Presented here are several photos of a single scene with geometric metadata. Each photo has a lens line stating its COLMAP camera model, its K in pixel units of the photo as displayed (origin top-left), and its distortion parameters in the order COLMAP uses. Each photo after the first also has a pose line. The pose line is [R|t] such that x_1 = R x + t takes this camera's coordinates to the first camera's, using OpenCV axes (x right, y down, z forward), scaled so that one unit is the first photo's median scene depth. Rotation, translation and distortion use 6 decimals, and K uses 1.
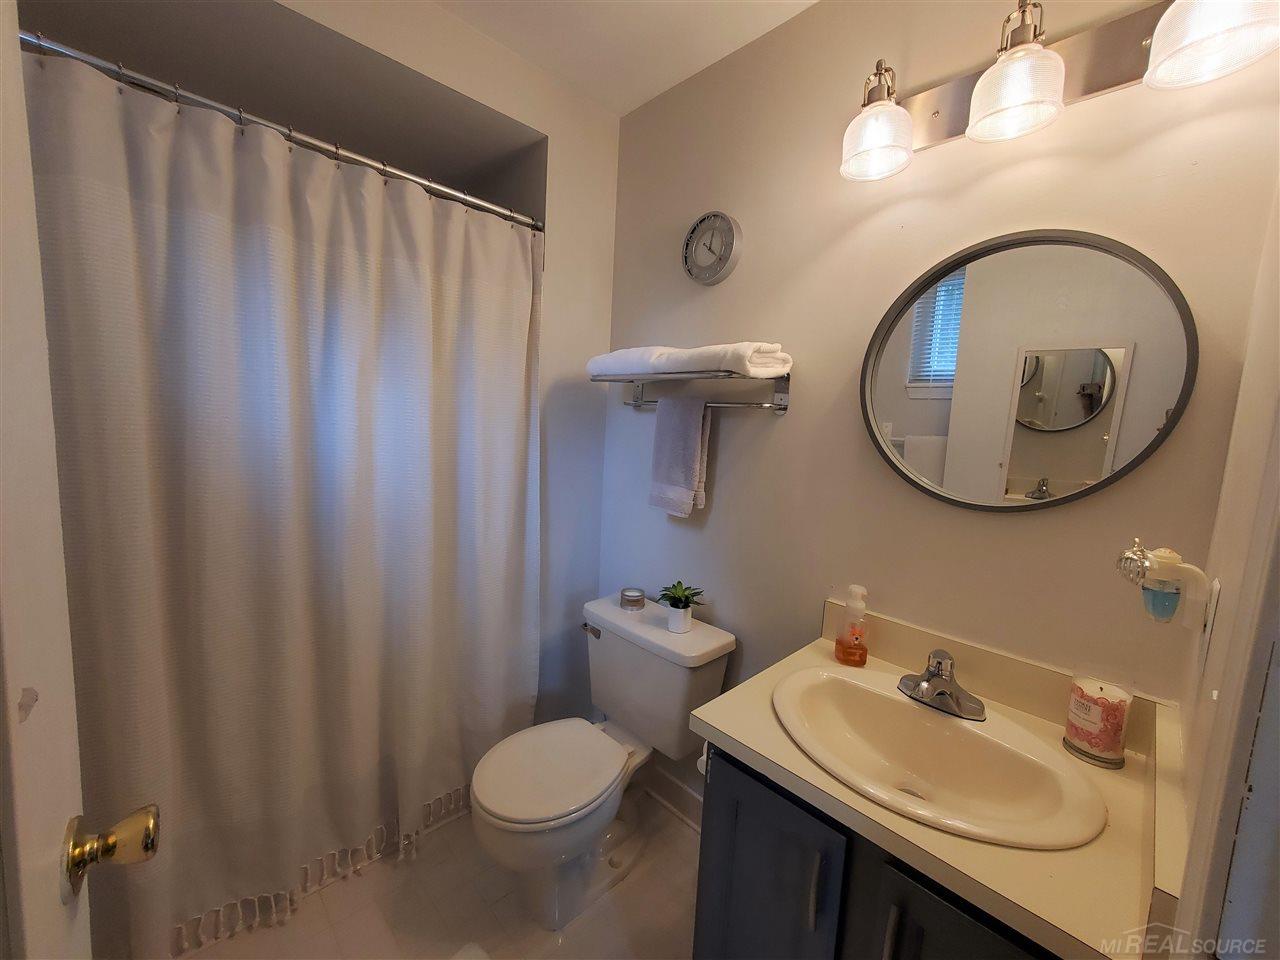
lens RADIAL K [[503.9, 0, 644.6], [0, 503.9, 477.4], [0, 0, 1]] dist [0.012739, -0.005140]
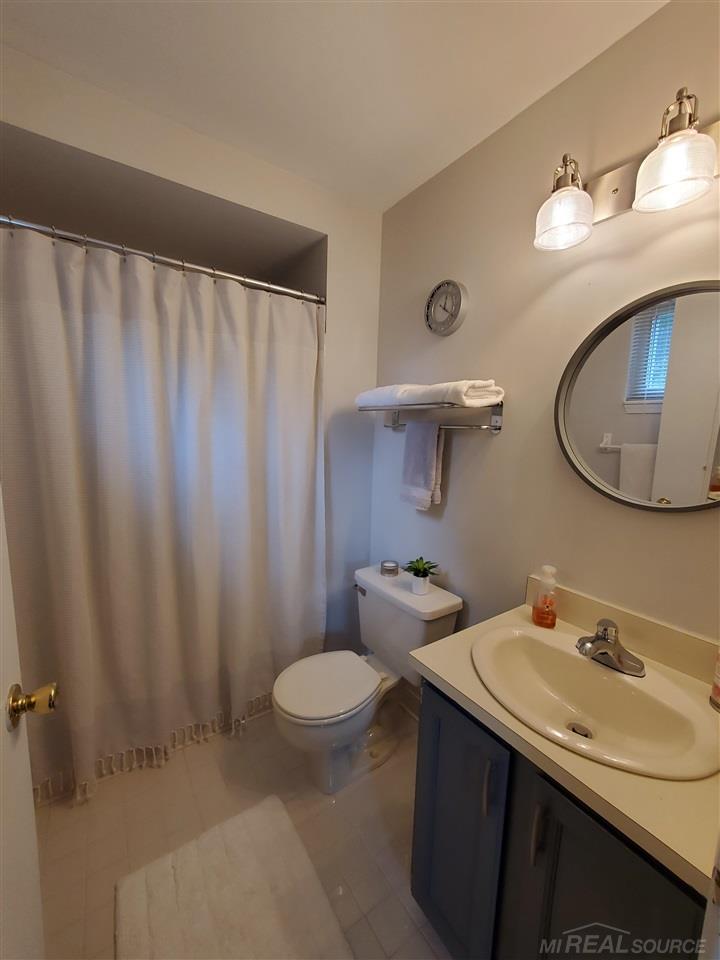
lens RADIAL K [[377.9, 0, 364.7], [0, 377.9, 482.9], [0, 0, 1]] dist [0.012739, -0.005140]
pose [[0.985951, 0.000770, -0.167031, 0.104188], [0.003176, 0.999722, 0.023352, -0.021545], [0.167003, -0.023554, 0.985675, -0.031160]]
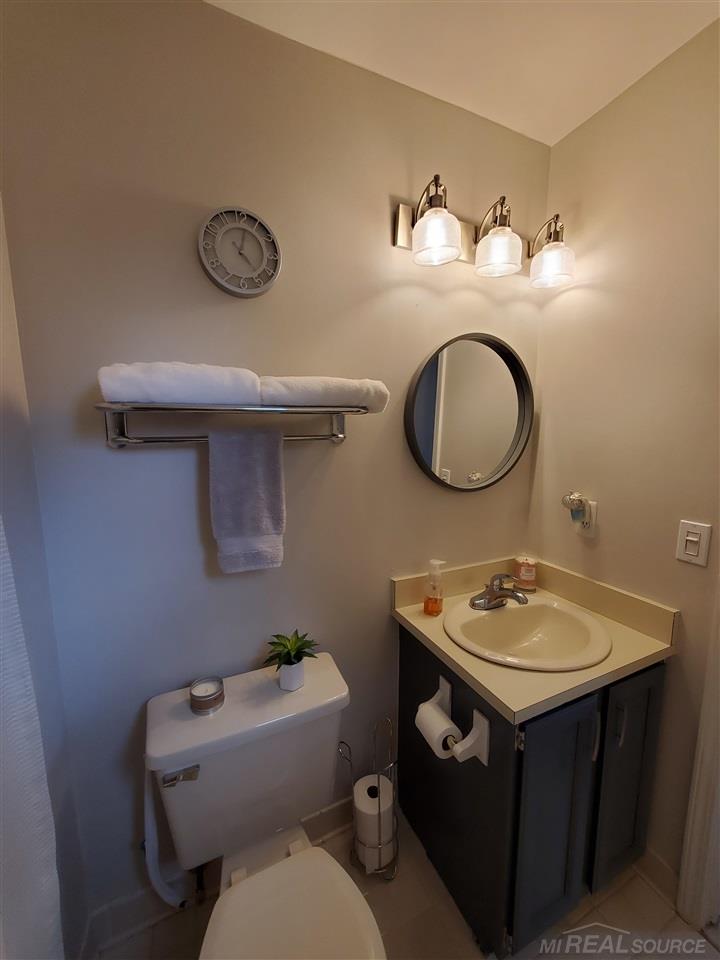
lens RADIAL K [[380.8, 0, 357.8], [0, 380.8, 480.2], [0, 0, 1]] dist [0.019798, 0.000049]
pose [[0.350531, -0.183909, 0.918317, -0.544077], [0.132036, 0.980441, 0.145951, -0.172223], [-0.927197, 0.070090, 0.367958, 0.705360]]
